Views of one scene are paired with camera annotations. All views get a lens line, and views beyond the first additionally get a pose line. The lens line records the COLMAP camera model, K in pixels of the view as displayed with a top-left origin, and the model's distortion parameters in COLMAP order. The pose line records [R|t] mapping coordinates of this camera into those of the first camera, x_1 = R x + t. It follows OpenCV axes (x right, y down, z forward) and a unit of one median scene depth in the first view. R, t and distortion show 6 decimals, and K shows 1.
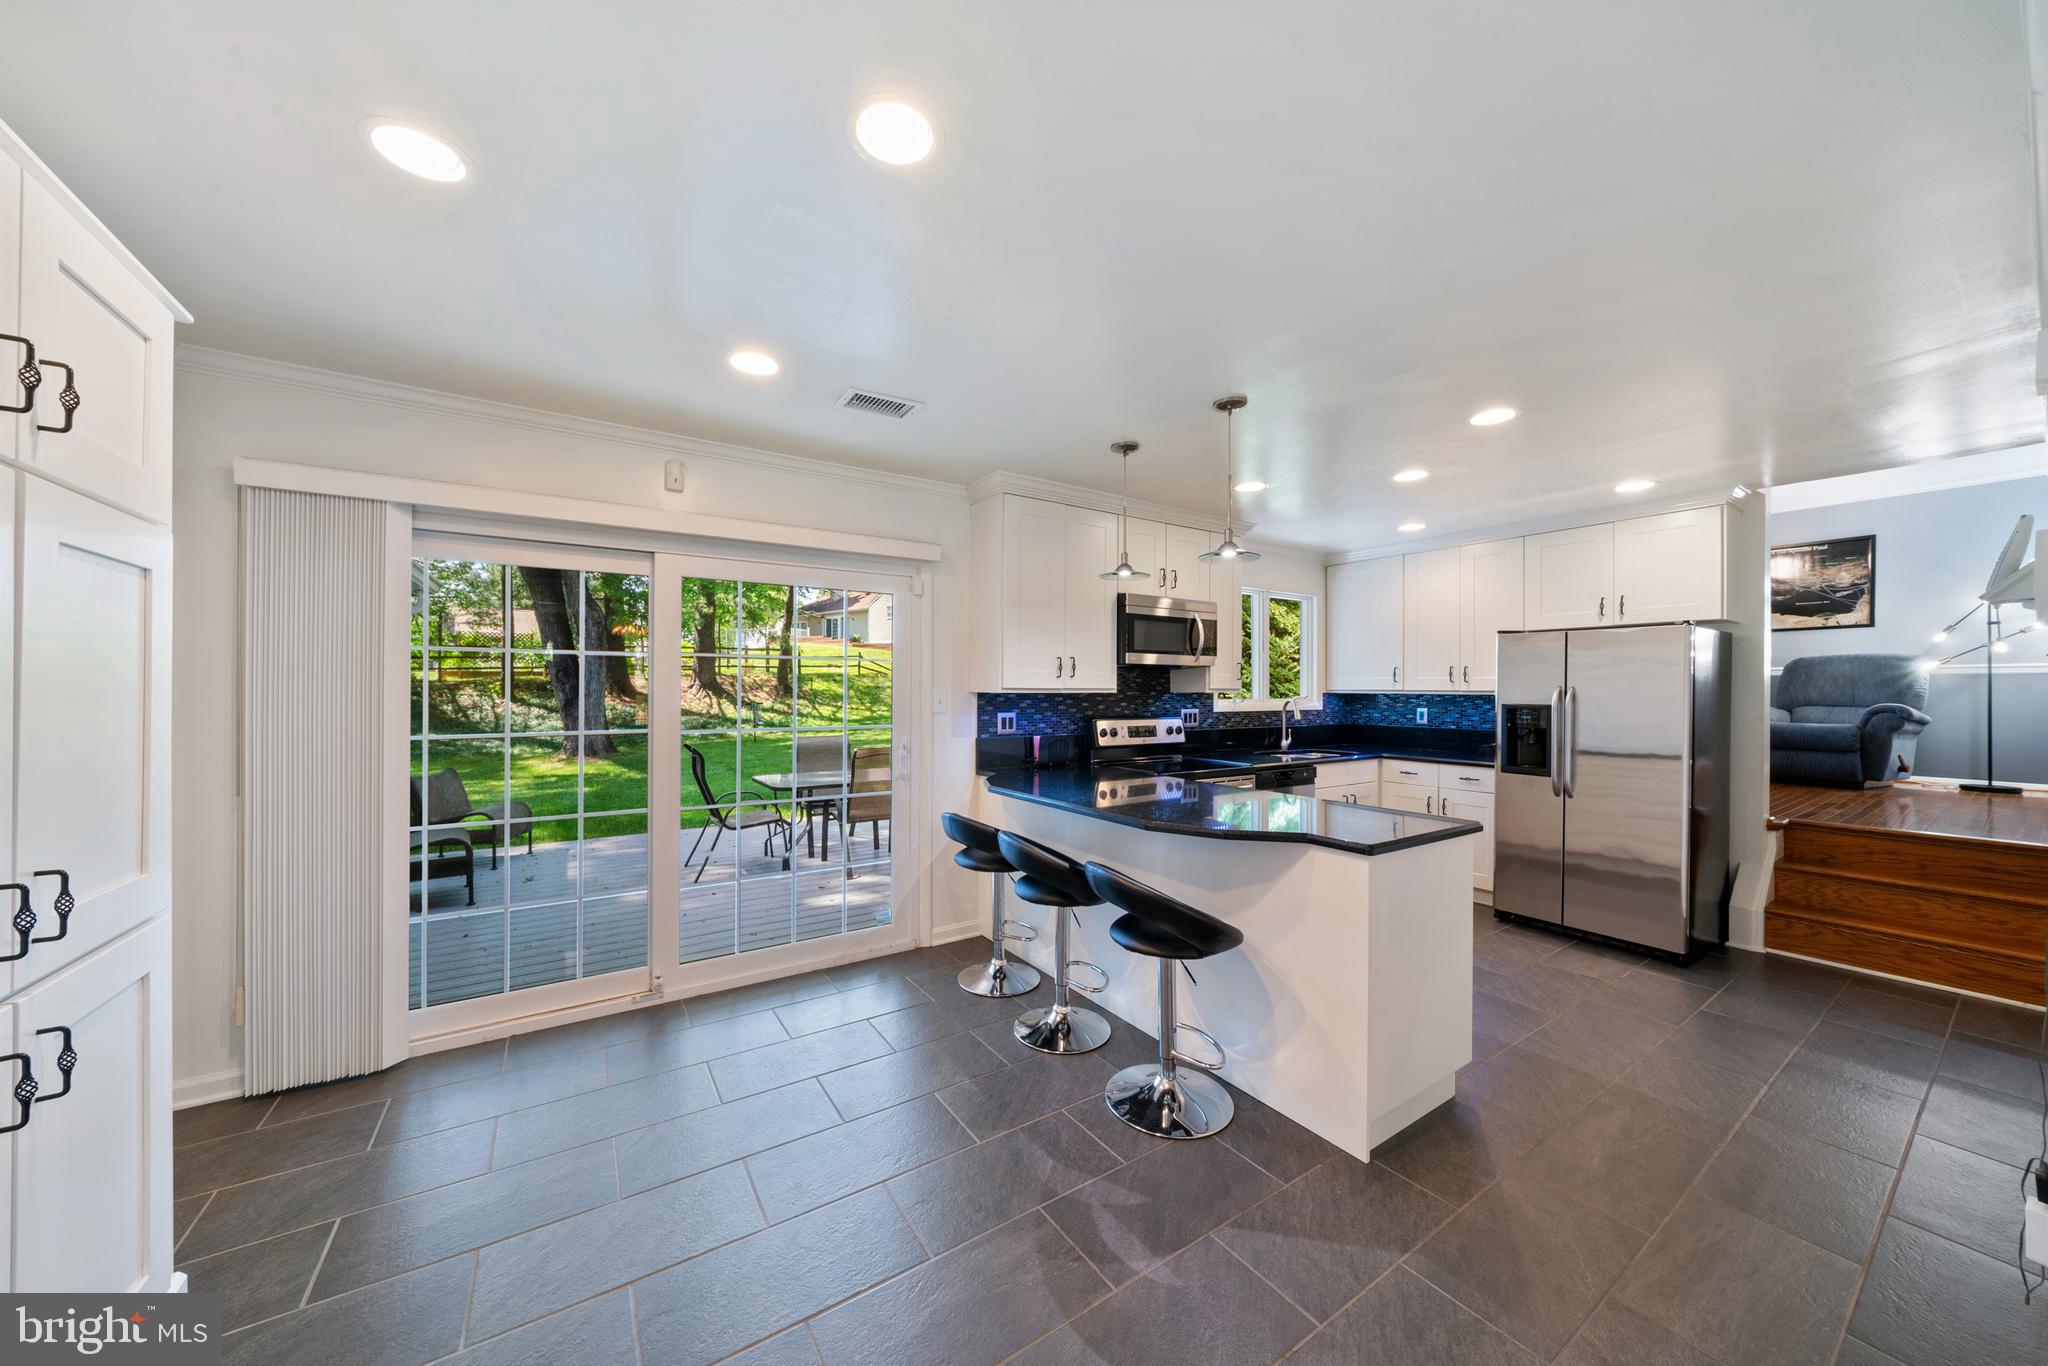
lens RADIAL K [[694.3, 0, 1019.1], [0, 694.3, 689.3], [0, 0, 1]] dist [-0.005777, 0.000146]
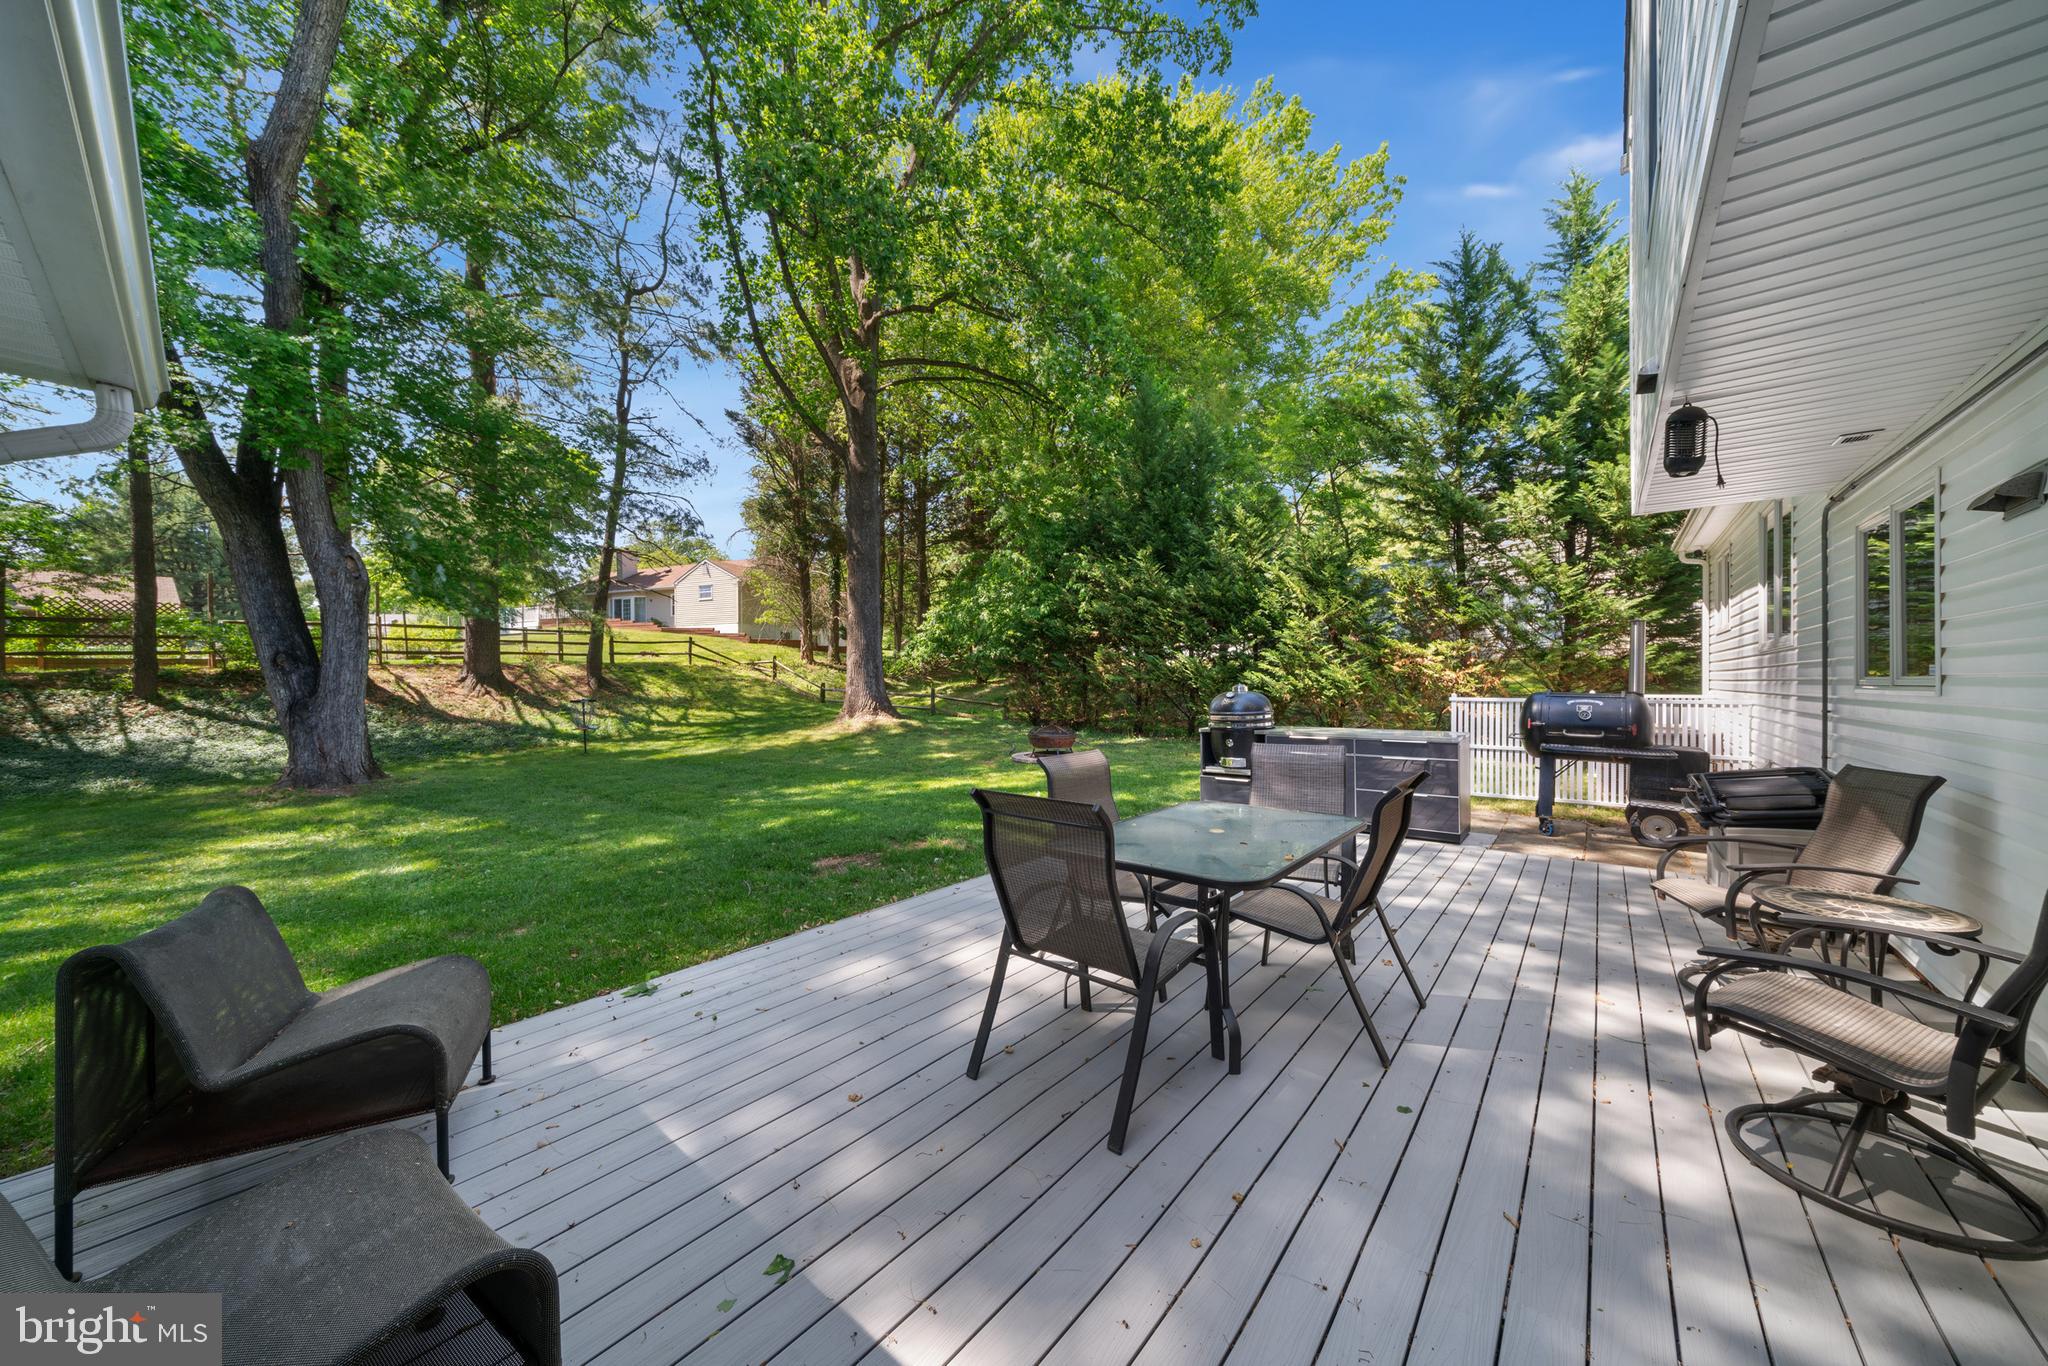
lens RADIAL K [[692.0, 0, 1016.6], [0, 692.0, 682.8], [0, 0, 1]] dist [-0.005785, -0.000069]
pose [[0.959125, -0.008011, 0.282869, -0.747990], [0.007291, 0.999967, 0.003597, 0.005690], [-0.282888, -0.001388, 0.959152, 0.887575]]
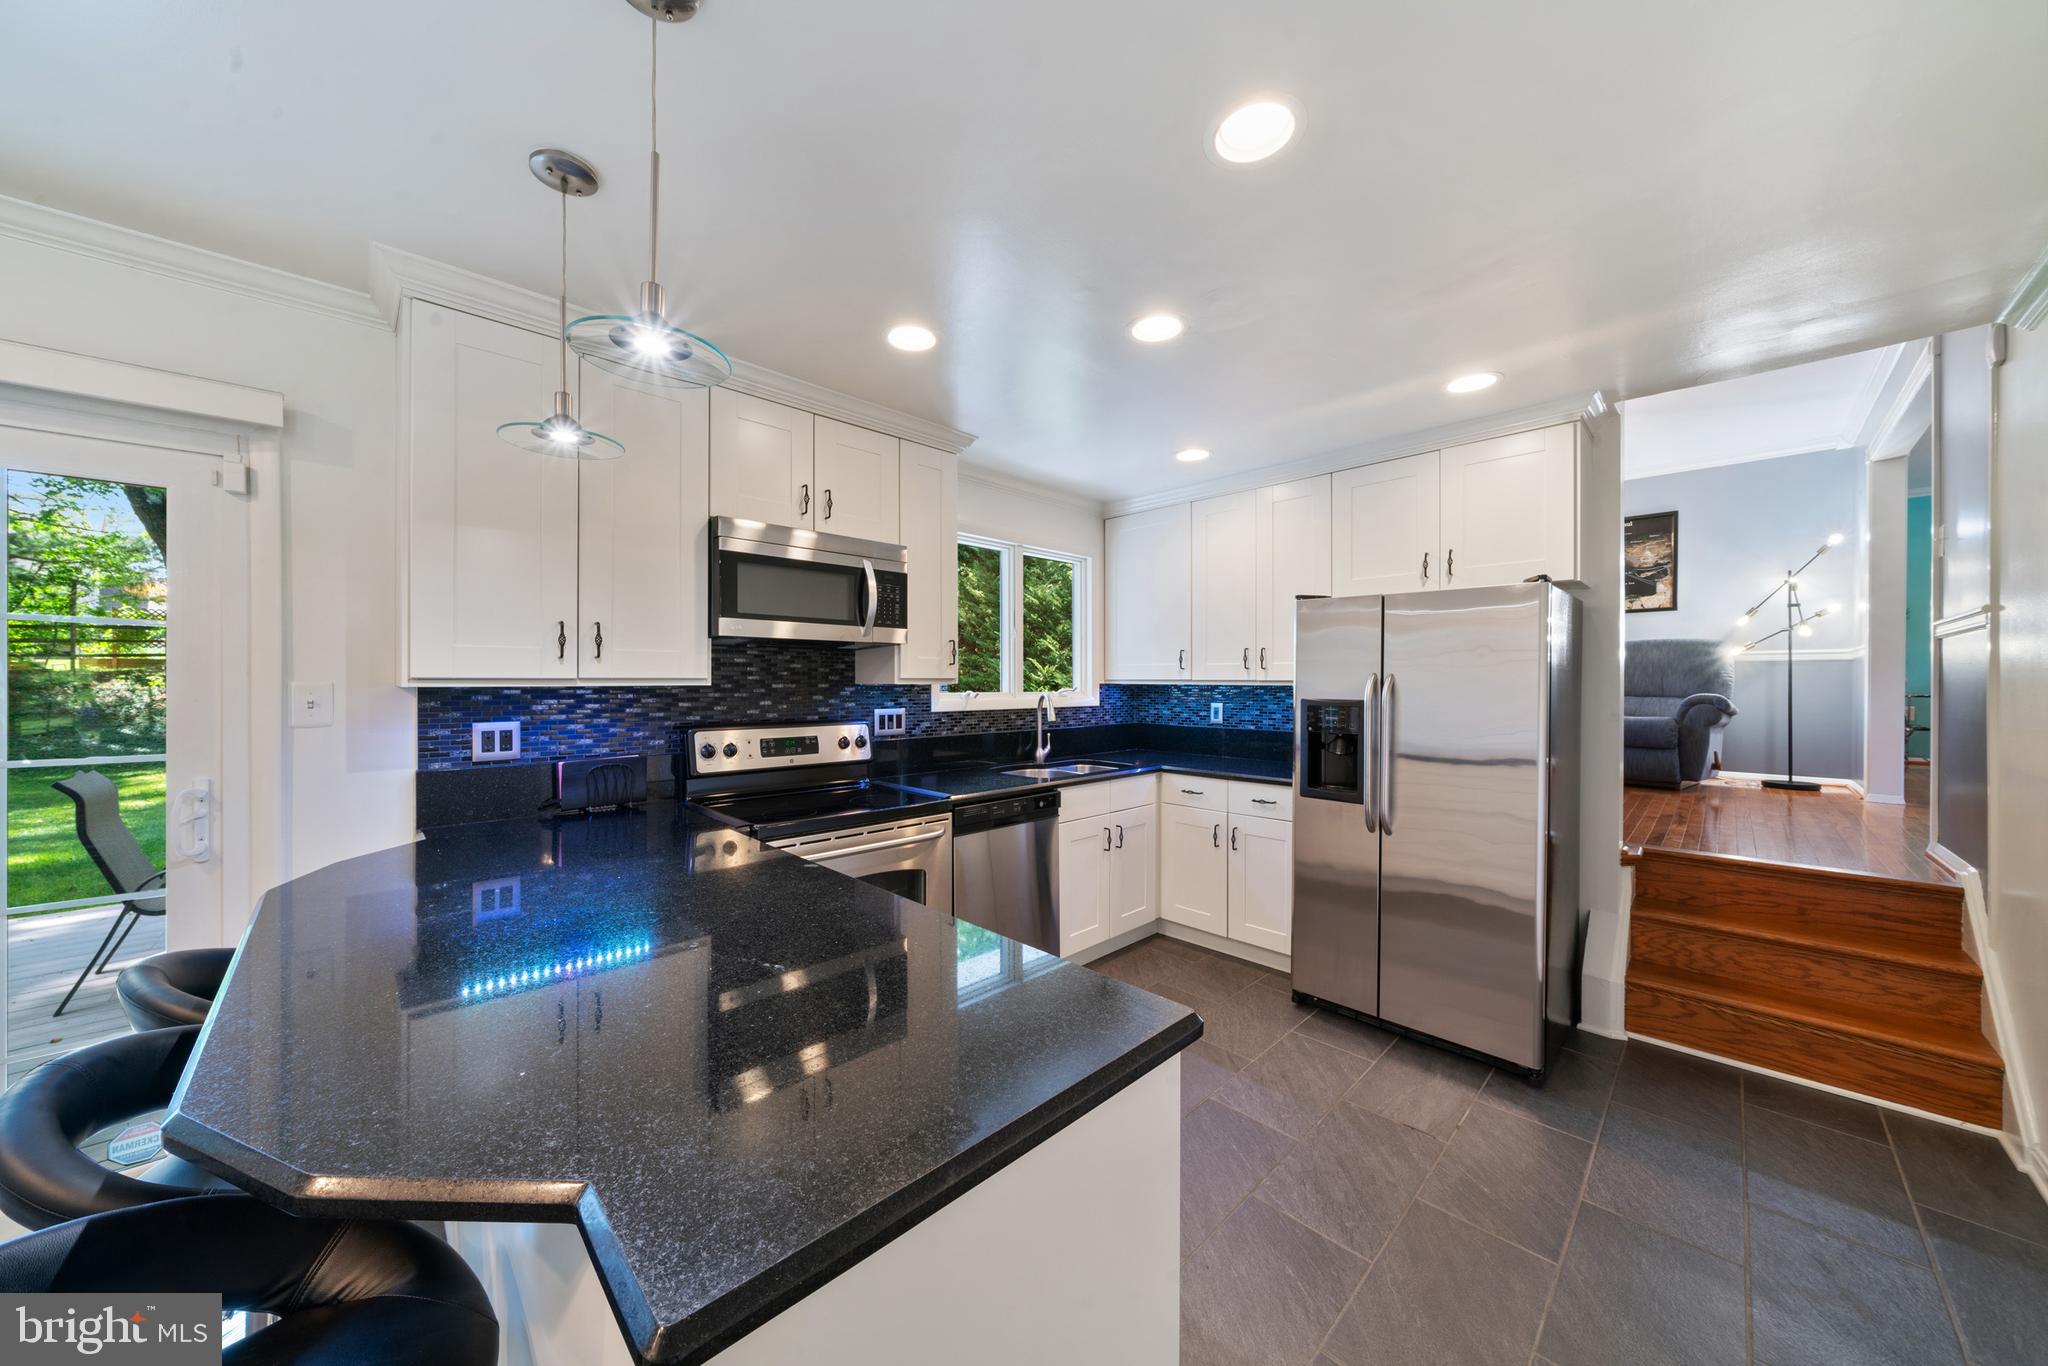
lens RADIAL K [[692.0, 0, 1016.6], [0, 692.0, 682.8], [0, 0, 1]] dist [-0.005785, -0.000069]
pose [[0.982818, -0.003573, 0.184545, 0.273256], [0.002785, 0.999986, 0.004529, 0.000601], [-0.184559, -0.003937, 0.982814, 0.350238]]
